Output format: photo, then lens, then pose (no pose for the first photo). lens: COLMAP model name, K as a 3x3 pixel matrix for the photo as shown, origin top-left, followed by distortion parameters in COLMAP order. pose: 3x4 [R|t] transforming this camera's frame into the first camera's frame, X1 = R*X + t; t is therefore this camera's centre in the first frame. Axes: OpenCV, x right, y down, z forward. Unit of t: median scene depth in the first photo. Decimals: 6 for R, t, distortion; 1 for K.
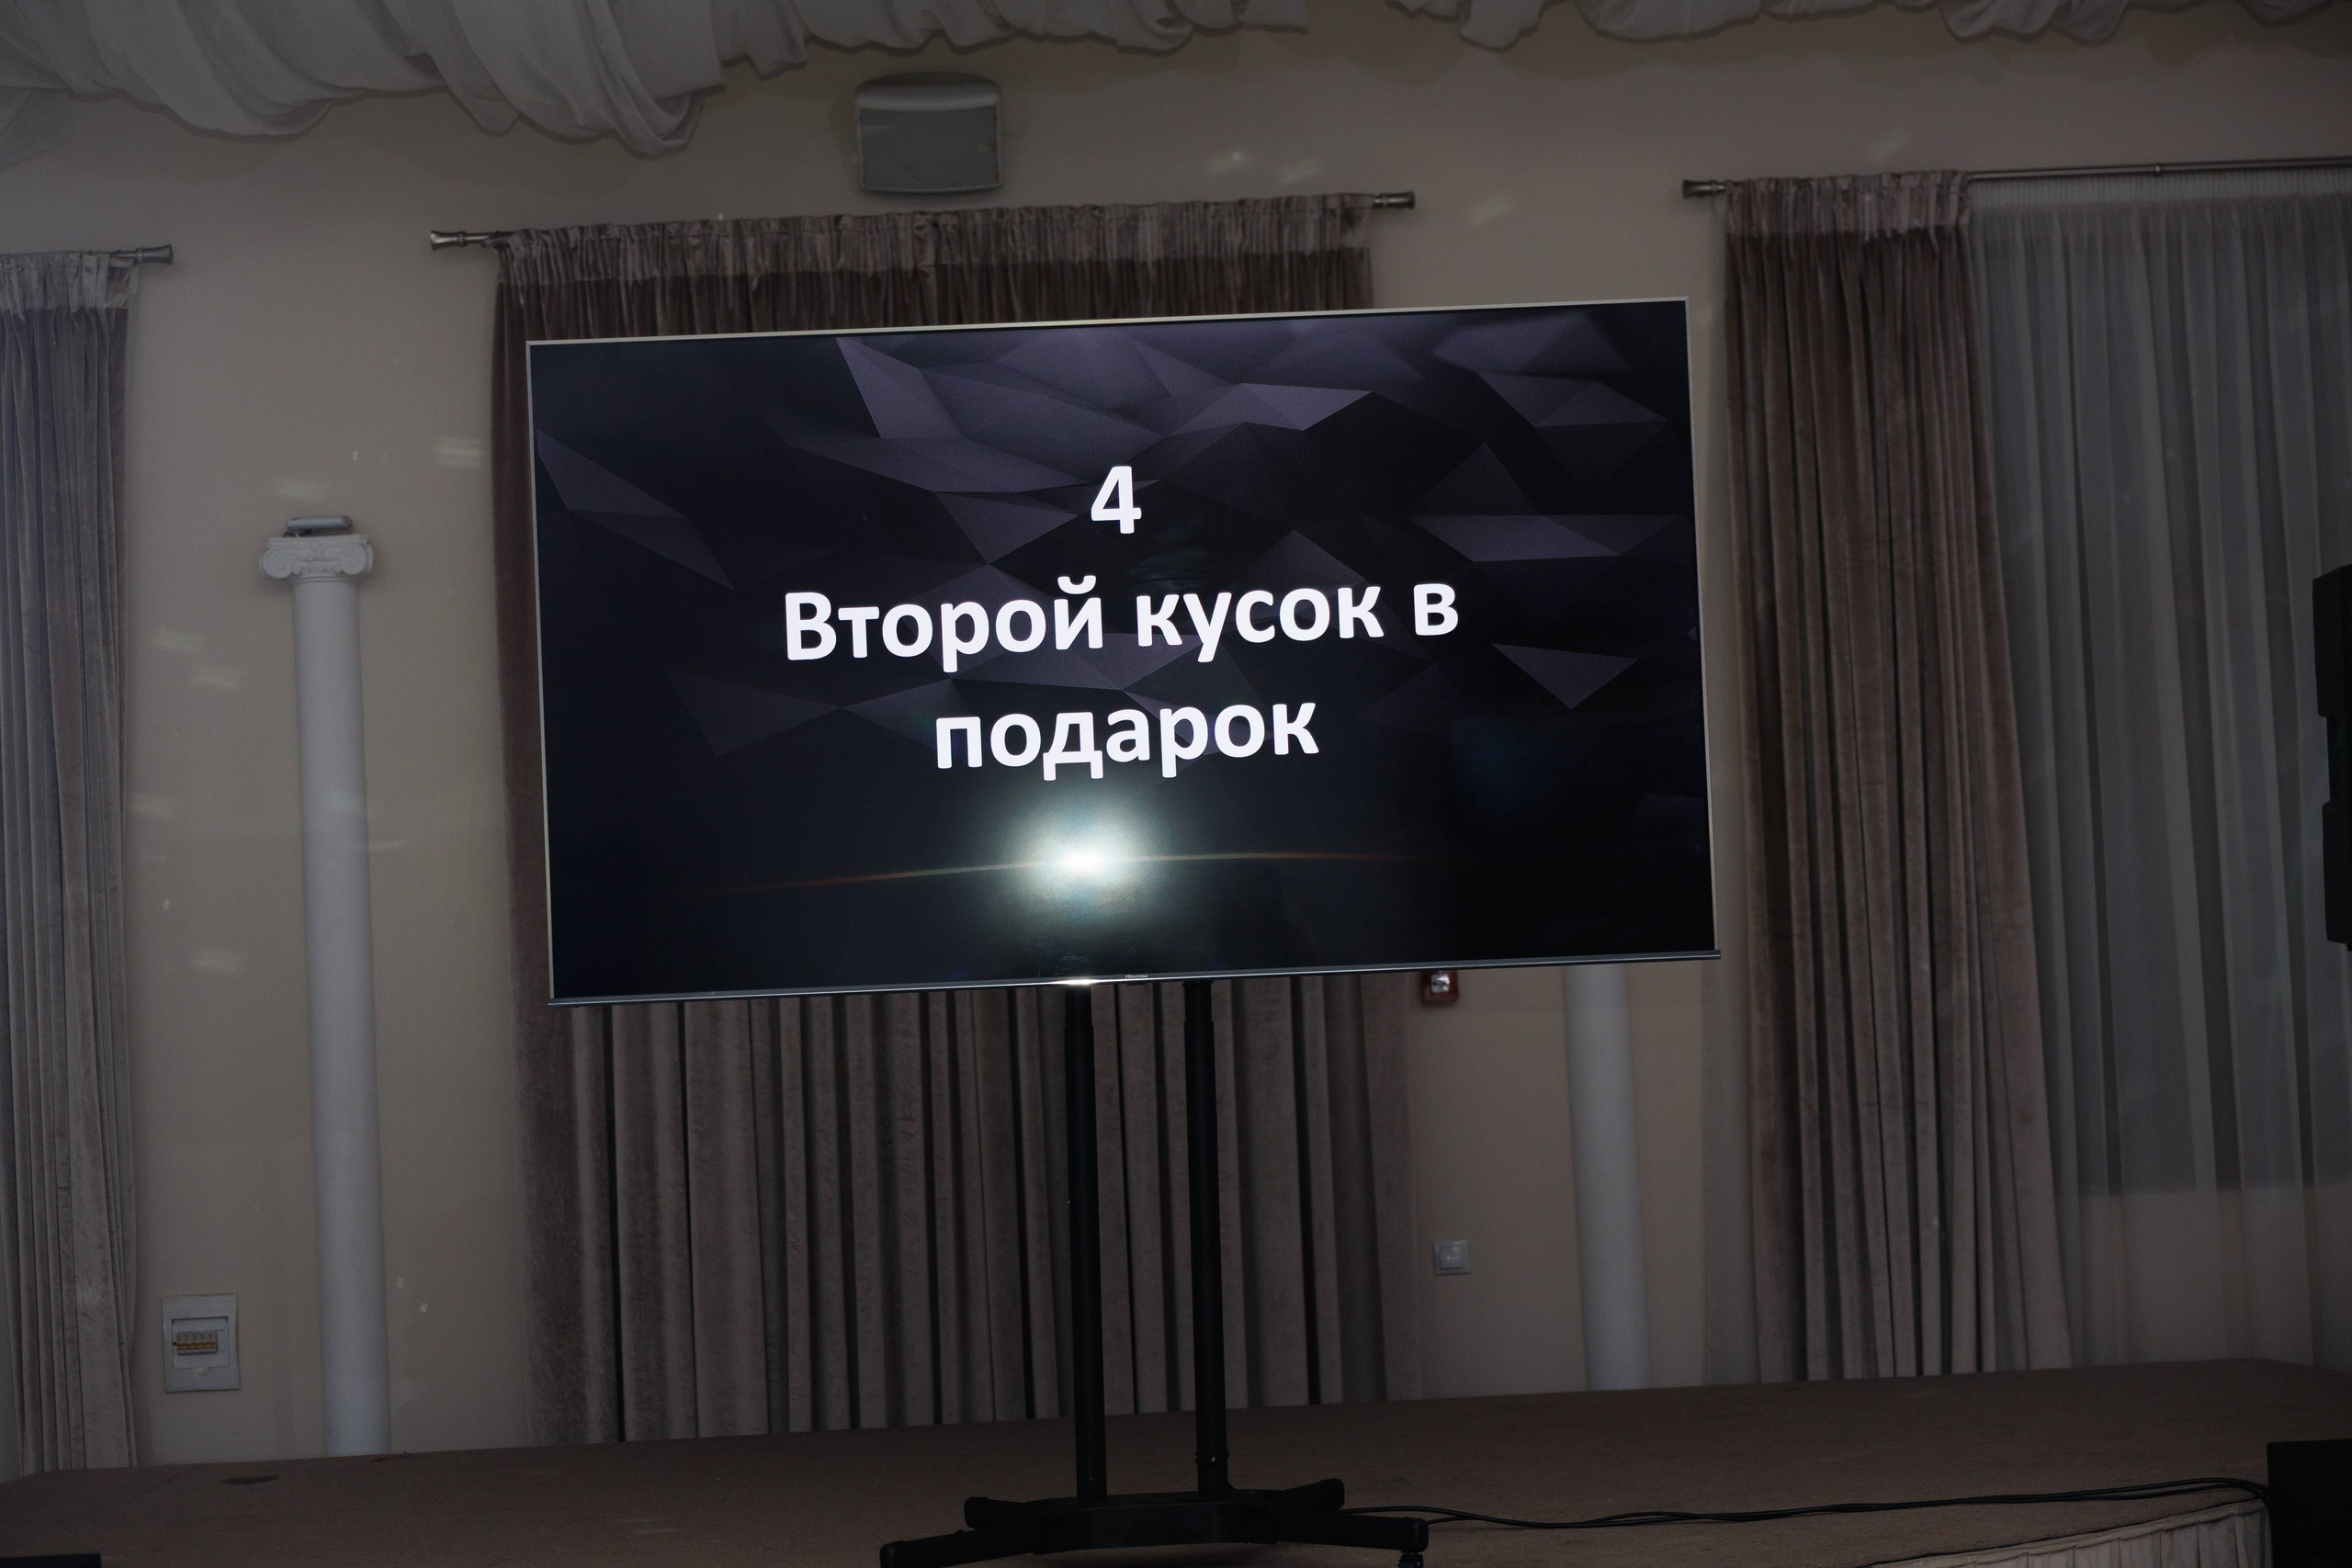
lens RADIAL K [[4047.5, 0, 1166.2], [0, 4047.5, 809.4], [0, 0, 1]] dist [0.010097, 0.000000]
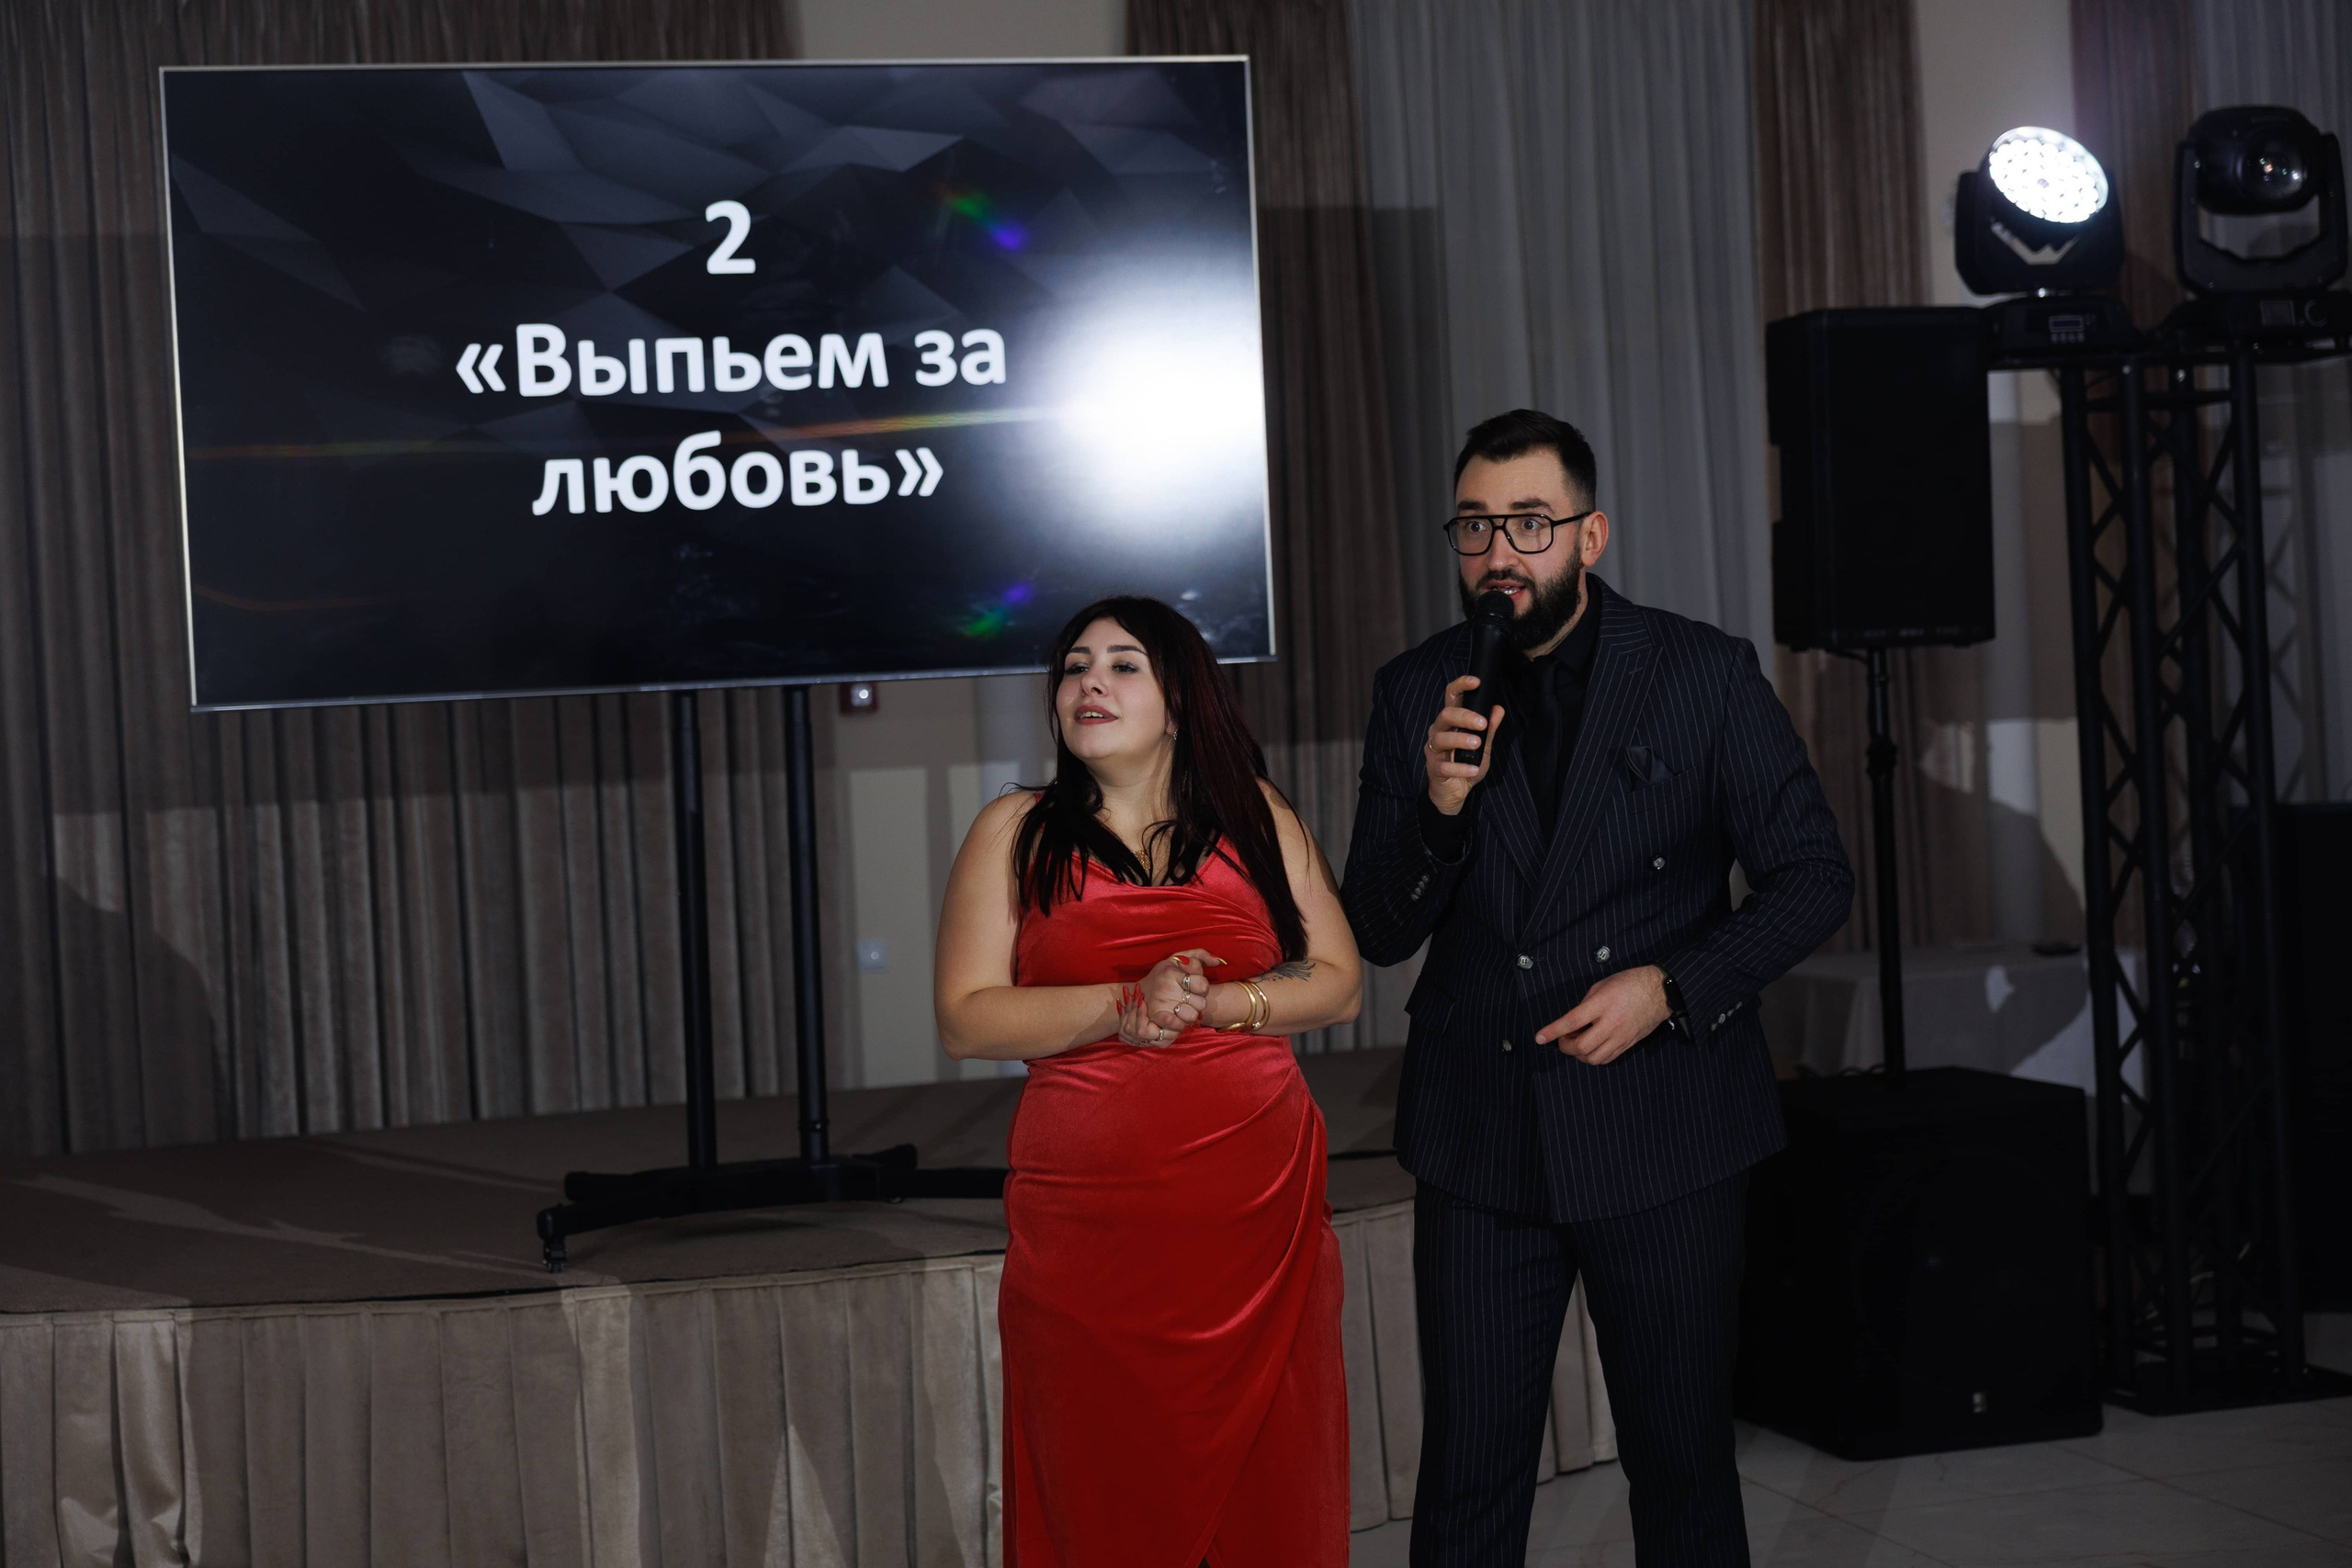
lens RADIAL K [[4222.5, 0, 1167.0], [0, 4222.5, 767.2], [0, 0, 1]] dist [-0.008155, 0.000000]
pose [[0.970937, -0.010230, 0.239115, -0.117852], [-0.002710, 0.998552, 0.053723, 0.002726], [-0.239318, -0.052810, 0.969504, -0.078328]]
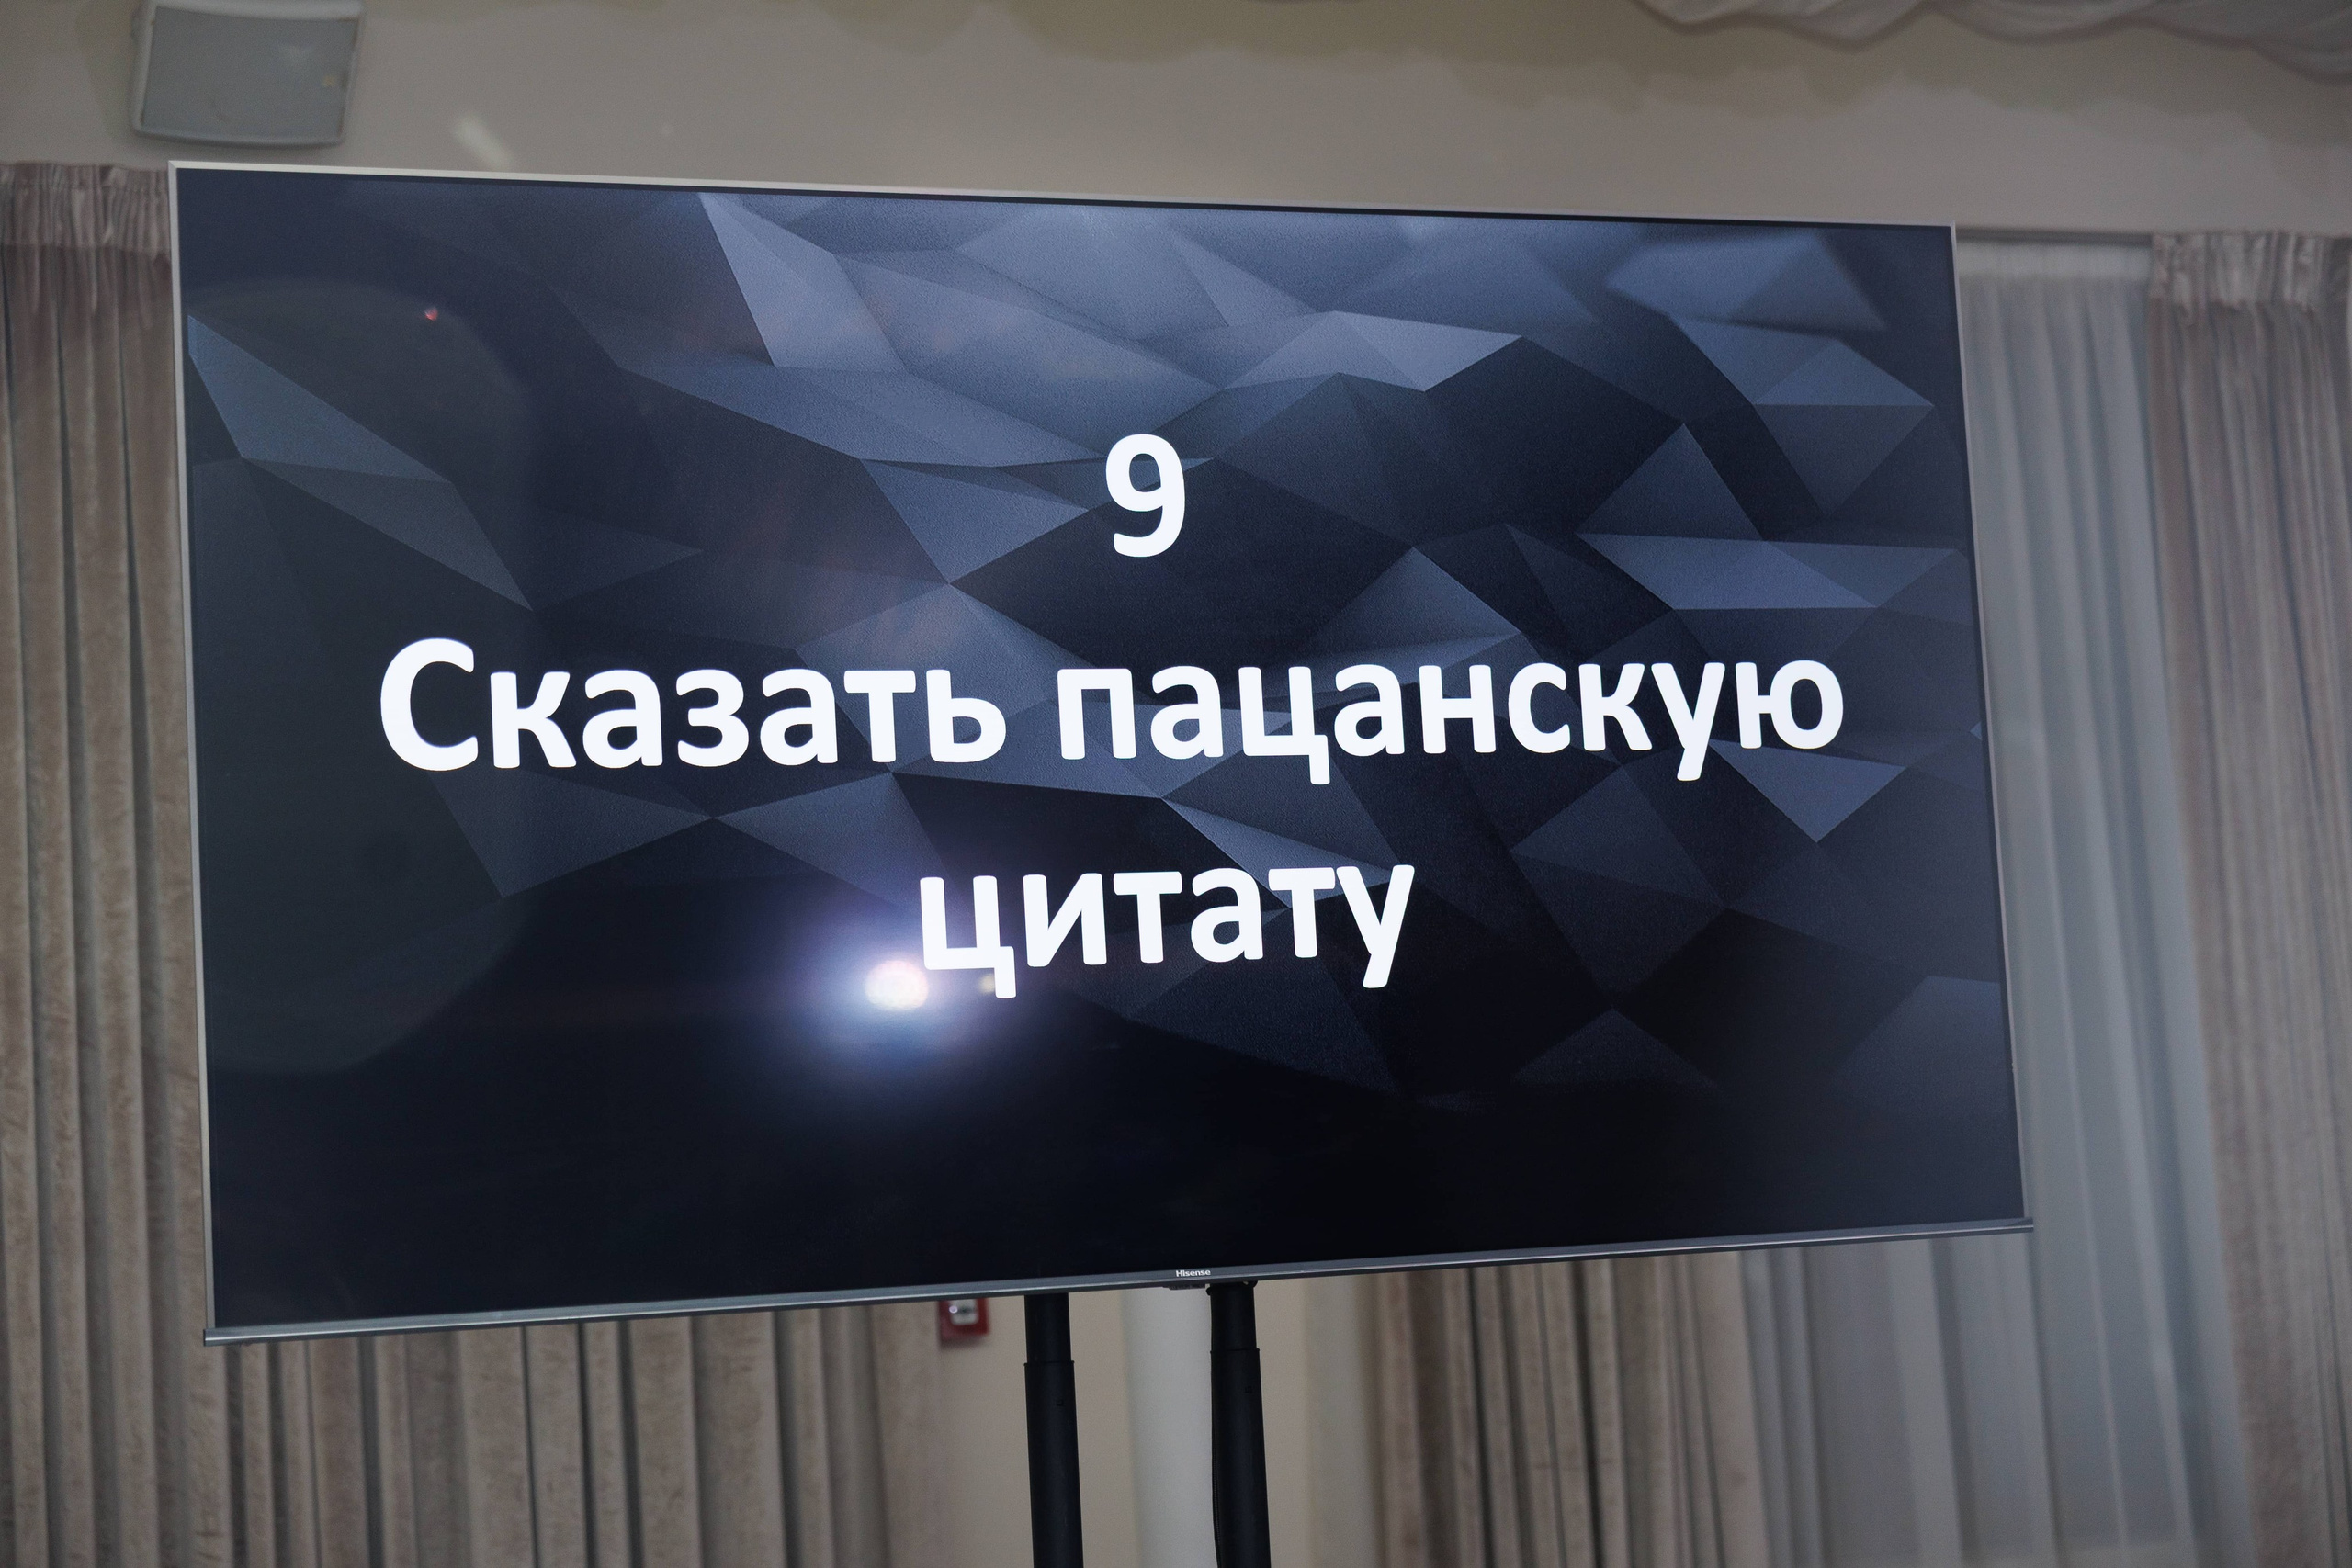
lens RADIAL K [[4462.8, 0, 1192.3], [0, 4462.8, 778.6], [0, 0, 1]] dist [0.008693, 0.000000]
pose [[0.937413, 0.022884, 0.347466, -0.167707], [0.006788, 0.996448, -0.083938, 0.016729], [-0.348152, 0.081043, 0.933928, 0.262488]]
